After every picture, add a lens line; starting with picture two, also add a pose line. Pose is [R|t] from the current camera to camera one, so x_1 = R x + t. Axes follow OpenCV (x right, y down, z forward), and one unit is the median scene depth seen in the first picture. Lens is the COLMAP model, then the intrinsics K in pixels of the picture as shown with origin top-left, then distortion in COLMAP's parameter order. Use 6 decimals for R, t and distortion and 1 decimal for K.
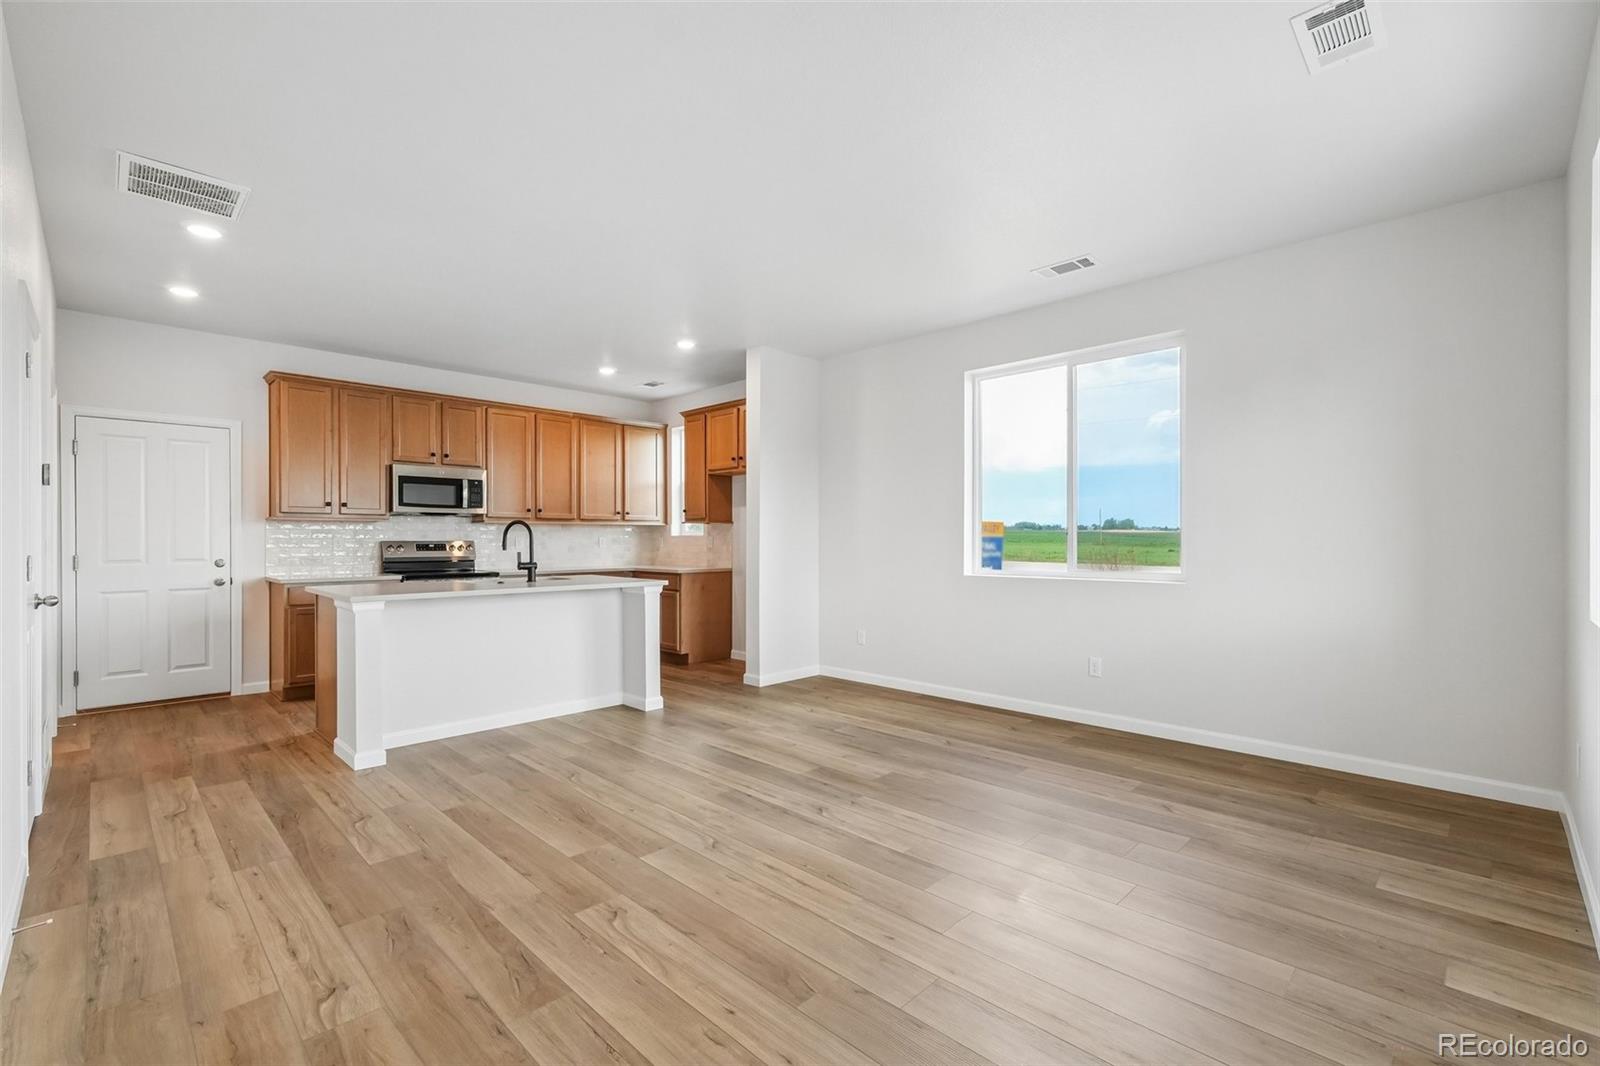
lens RADIAL K [[700.2, 0, 806.9], [0, 700.2, 536.1], [0, 0, 1]] dist [0.000675, 0.000343]
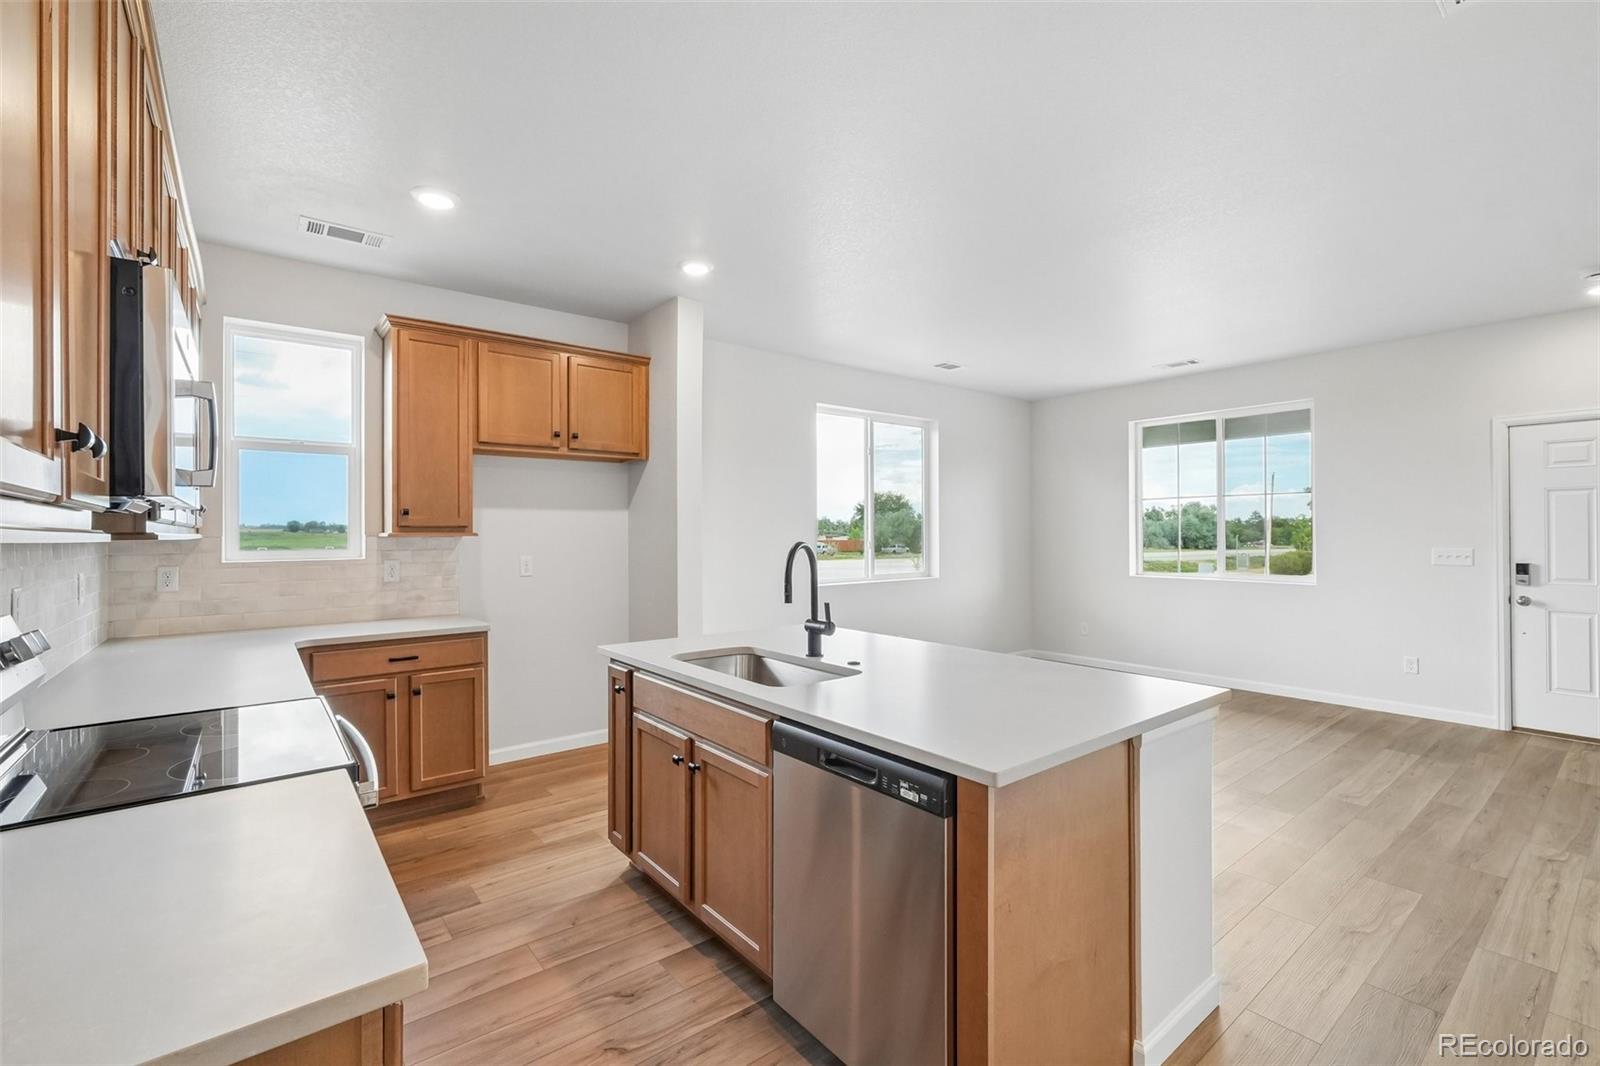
lens RADIAL K [[695.8, 0, 803.3], [0, 695.8, 532.7], [0, 0, 1]] dist [-0.002219, 0.000379]
pose [[0.120125, 0.001651, 0.992757, -0.916415], [0.001228, 0.999998, -0.001811, -0.028227], [-0.992758, 0.001437, 0.120123, 0.937005]]
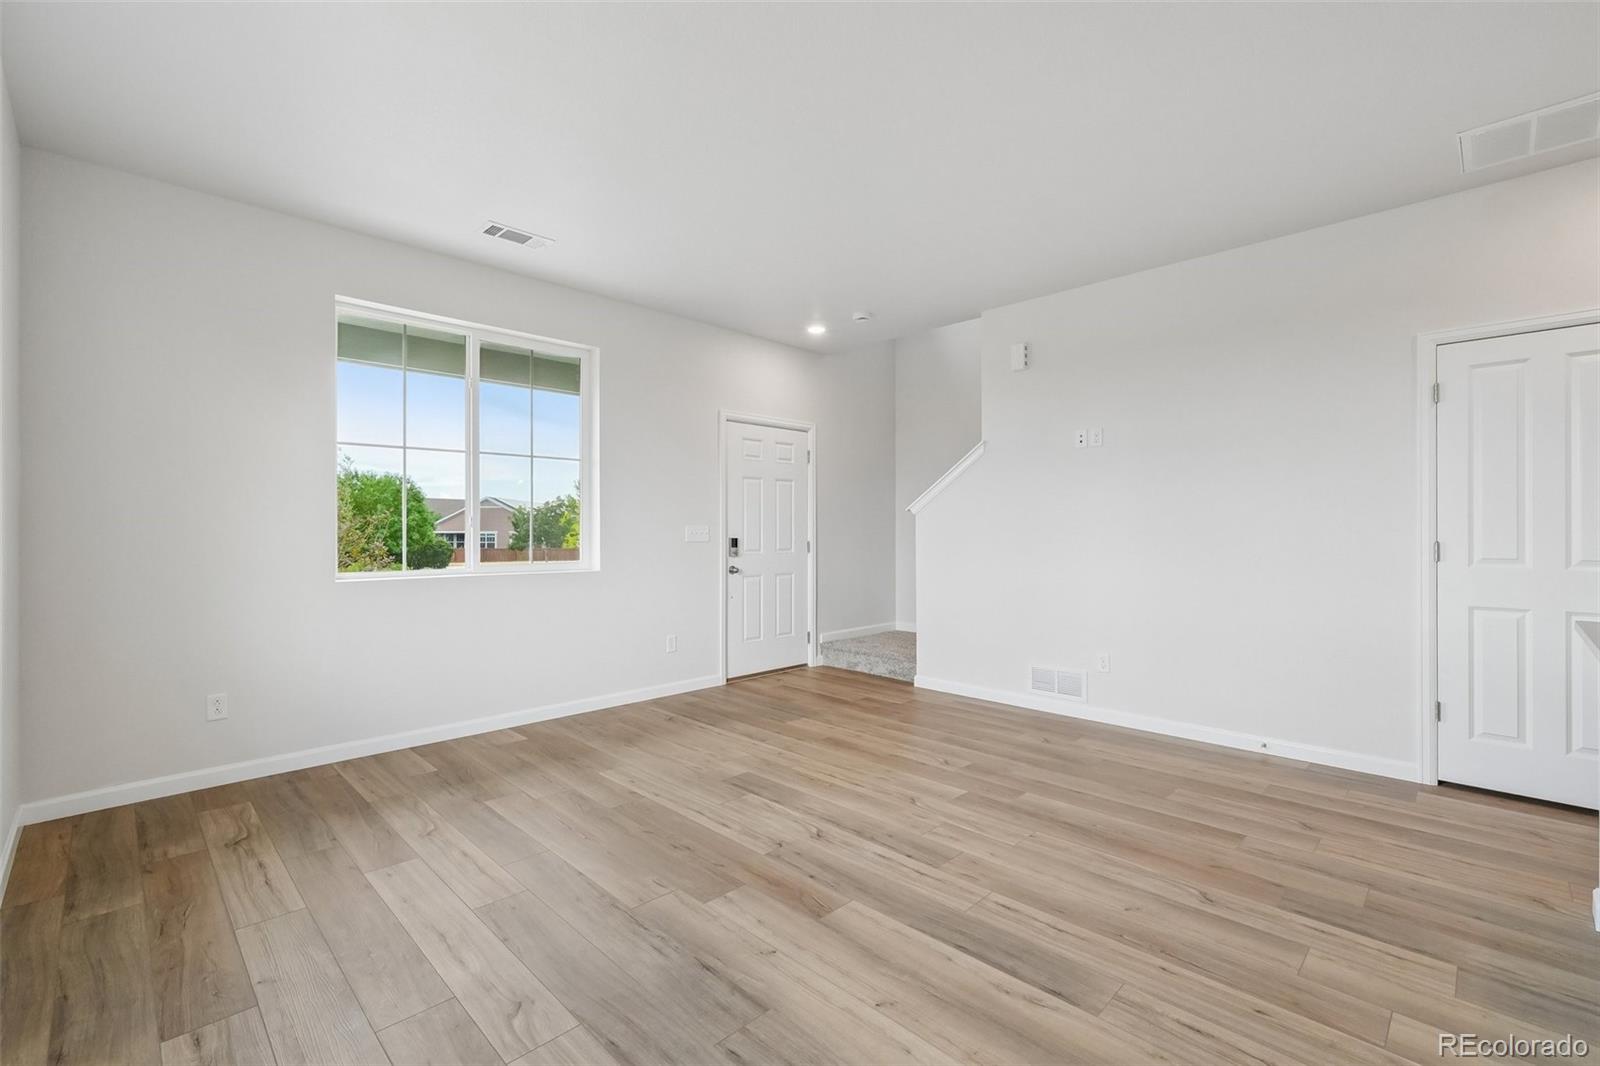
lens RADIAL K [[695.8, 0, 803.3], [0, 695.8, 532.7], [0, 0, 1]] dist [-0.002219, 0.000379]
pose [[-0.999991, 0.002973, 0.002891, 0.022519], [0.002972, 0.999996, -0.000324, 0.005112], [-0.002892, -0.000316, -0.999996, 1.192736]]
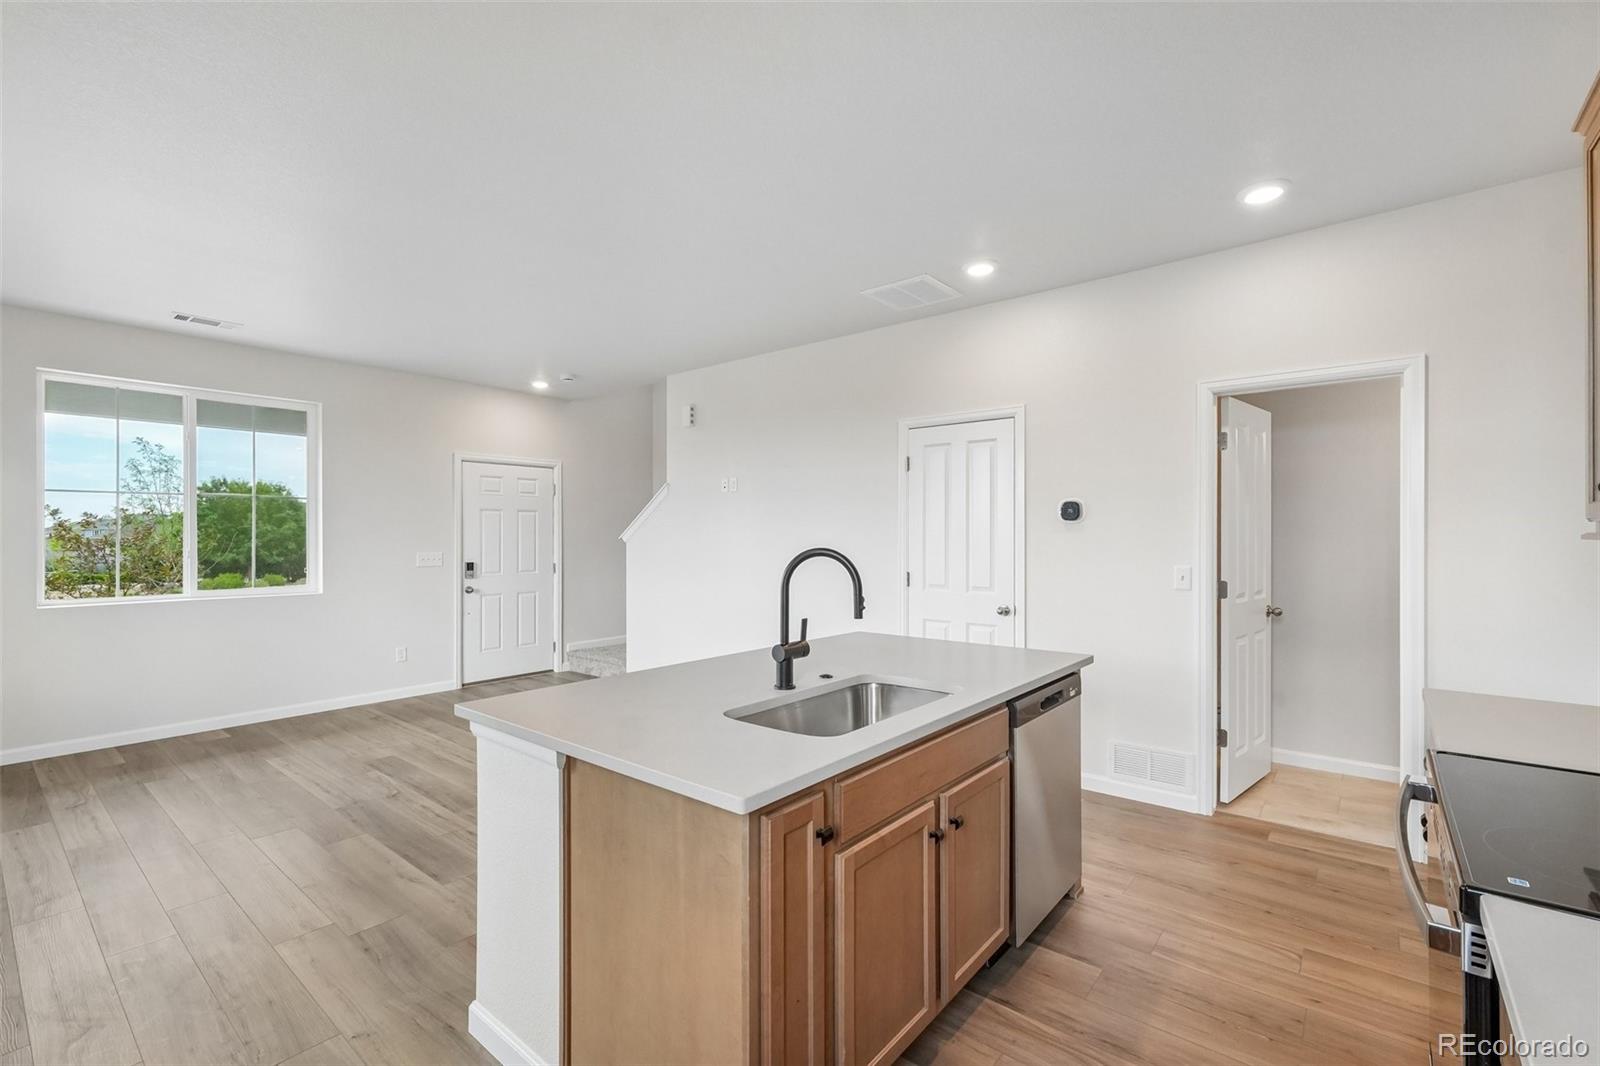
lens RADIAL K [[700.0, 0, 801.9], [0, 700.0, 539.0], [0, 0, 1]] dist [0.005101, 0.000696]
pose [[-0.995910, 0.003167, -0.090291, -0.359631], [0.003173, 0.999995, 0.000080, -0.028716], [0.090291, -0.000207, -0.995915, 1.430198]]
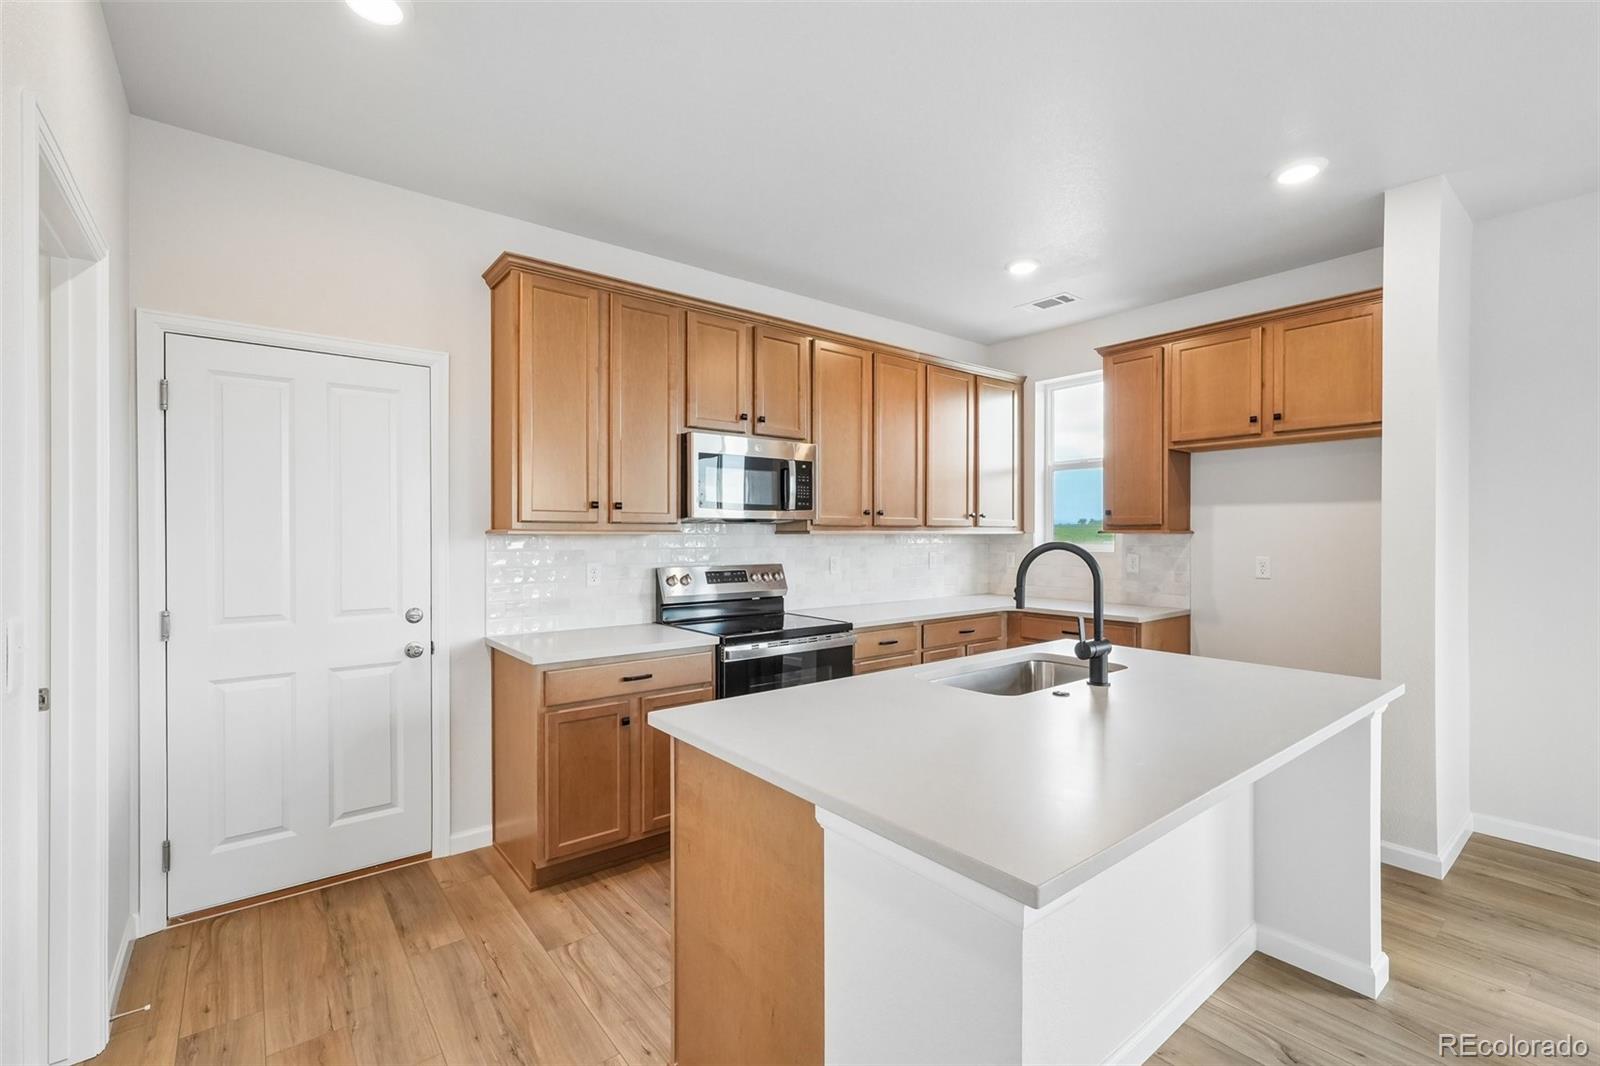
lens RADIAL K [[695.8, 0, 803.3], [0, 695.8, 532.7], [0, 0, 1]] dist [-0.002219, 0.000379]
pose [[0.992721, 0.000483, -0.120433, -0.517097], [-0.000174, 0.999997, 0.002573, -0.029282], [0.120434, -0.002533, 0.992718, 0.548100]]
